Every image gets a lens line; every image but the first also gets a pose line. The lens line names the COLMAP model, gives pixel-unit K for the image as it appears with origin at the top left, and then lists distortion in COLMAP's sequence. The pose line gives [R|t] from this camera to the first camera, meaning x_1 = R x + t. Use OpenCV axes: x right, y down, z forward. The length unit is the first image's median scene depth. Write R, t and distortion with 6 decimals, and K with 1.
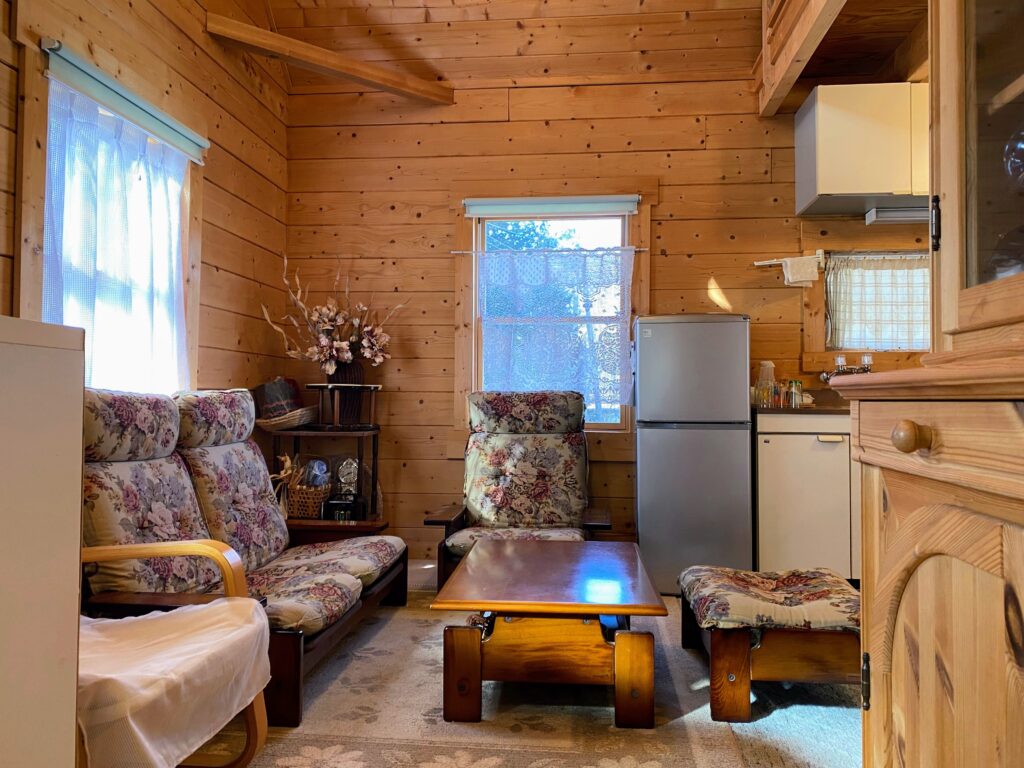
lens RADIAL K [[778.1, 0, 507.7], [0, 778.1, 373.3], [0, 0, 1]] dist [0.066041, -0.070188]
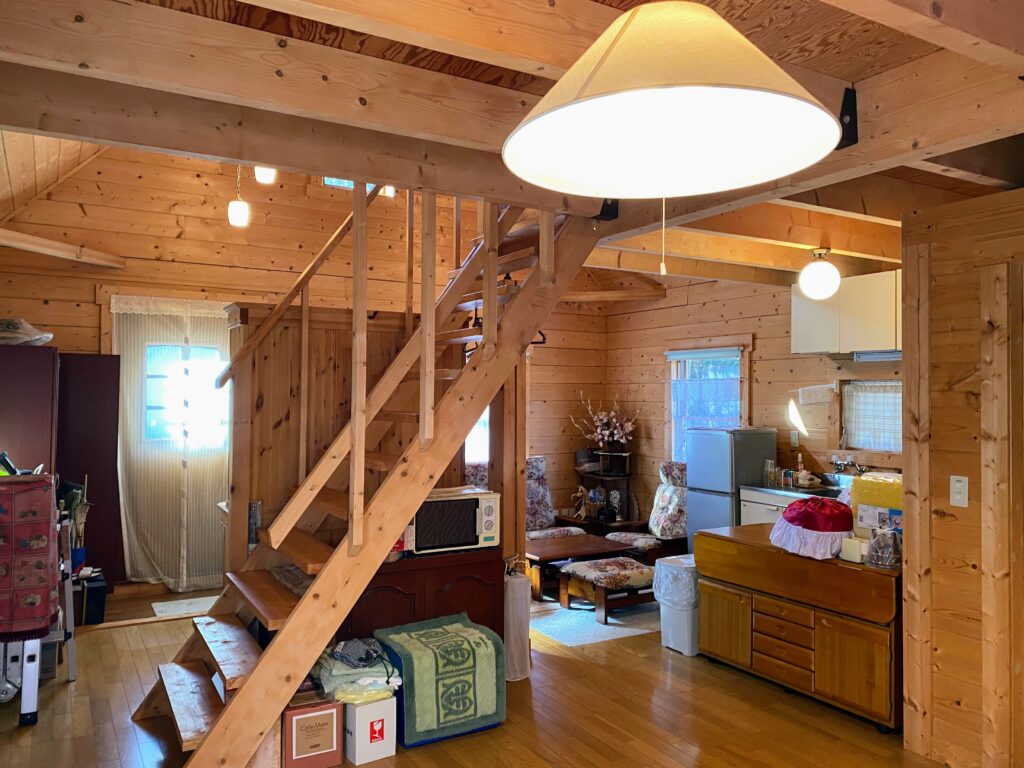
lens RADIAL K [[768.6, 0, 512.0], [0, 768.6, 384.0], [0, 0, 1]] dist [0.197747, -0.293574]
pose [[0.594197, -0.016223, -0.804156, 1.223828], [0.026455, 0.999650, -0.000619, -0.164965], [0.803885, -0.020907, 0.594418, -0.361302]]
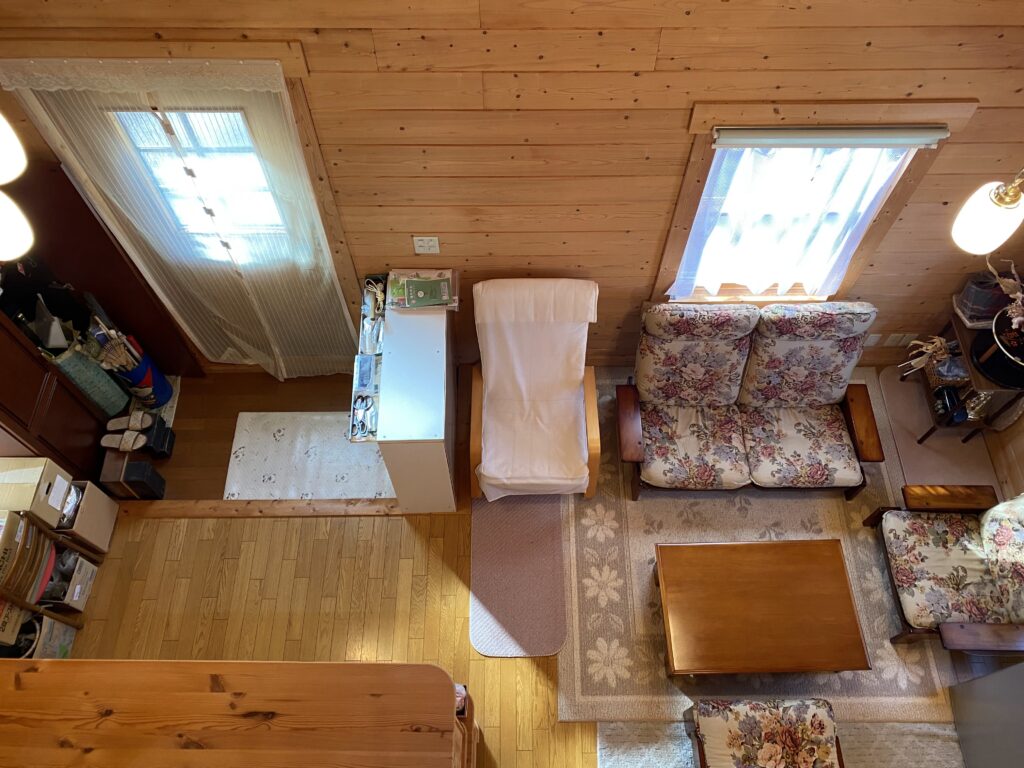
lens RADIAL K [[778.1, 0, 507.7], [0, 778.1, 373.3], [0, 0, 1]] dist [0.066041, -0.070188]
pose [[0.107459, 0.857733, -0.502740, 0.245514], [0.038636, 0.501683, 0.864188, -0.827811], [0.993459, -0.112288, 0.020771, 0.344293]]
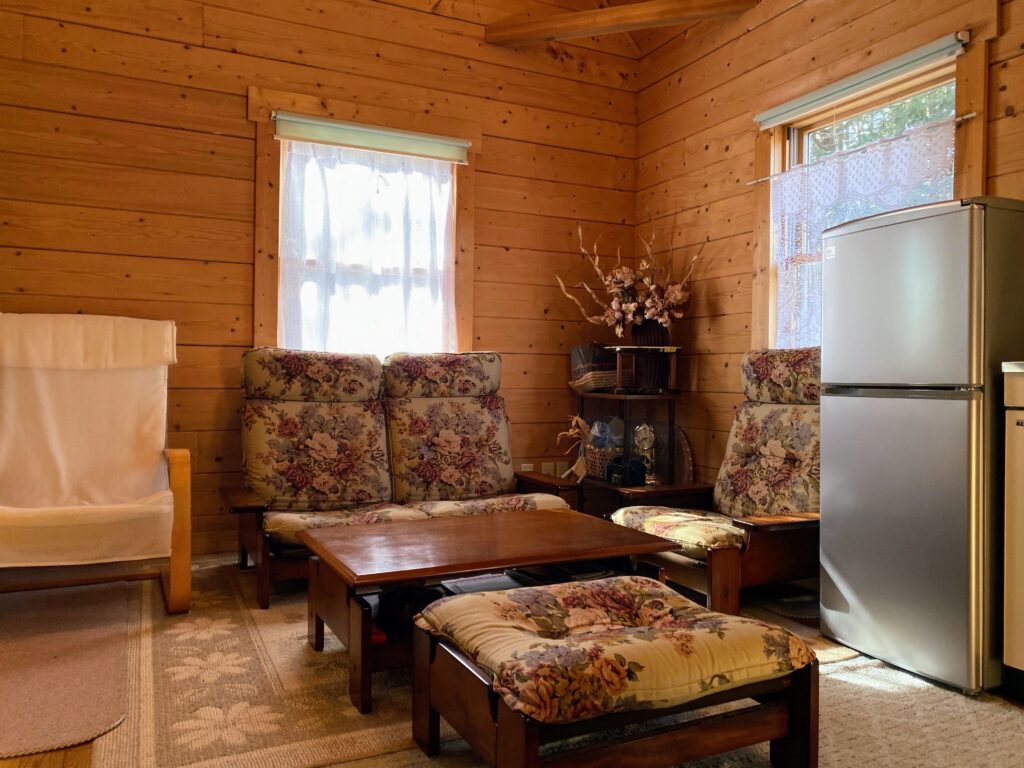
lens RADIAL K [[778.1, 0, 507.7], [0, 778.1, 373.3], [0, 0, 1]] dist [0.066041, -0.070188]
pose [[0.523232, -0.002945, -0.852185, 0.532062], [0.019512, 0.999773, 0.008525, 0.035518], [0.851967, -0.021088, 0.523171, 0.359111]]
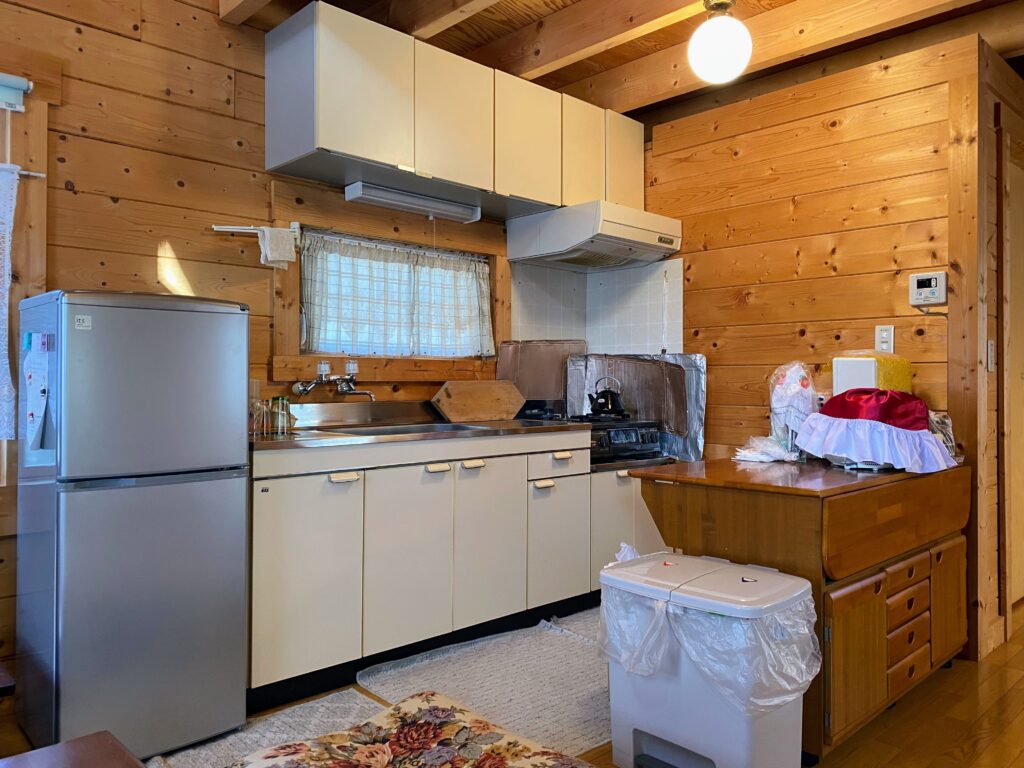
lens RADIAL K [[764.6, 0, 512.0], [0, 764.6, 384.0], [0, 0, 1]] dist [-0.004399, -0.001999]
pose [[0.645229, -0.006497, 0.763961, -0.037002], [-0.028189, 0.999080, 0.032305, -0.029679], [-0.763469, -0.042379, 0.644453, 0.352168]]
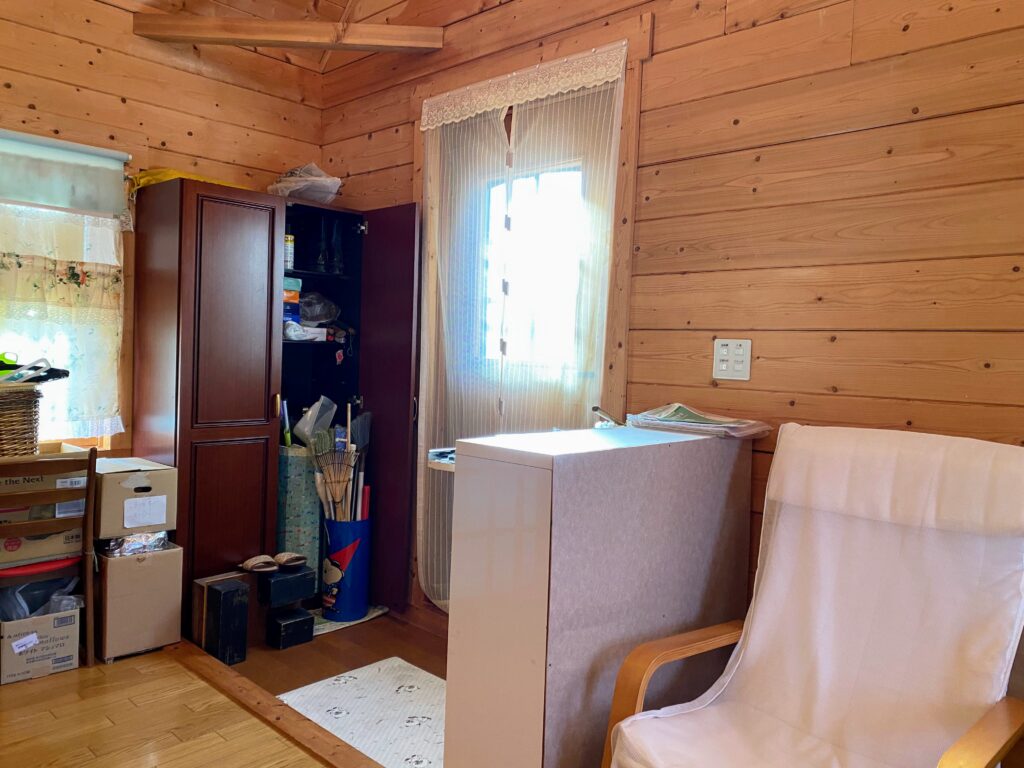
lens RADIAL K [[782.6, 0, 512.0], [0, 782.6, 384.0], [0, 0, 1]] dist [0.054247, -0.058003]
pose [[-0.608791, 0.001214, -0.793330, 0.199401], [-0.011331, 0.999884, 0.010225, -0.056849], [0.793250, 0.015214, -0.608706, 0.519053]]
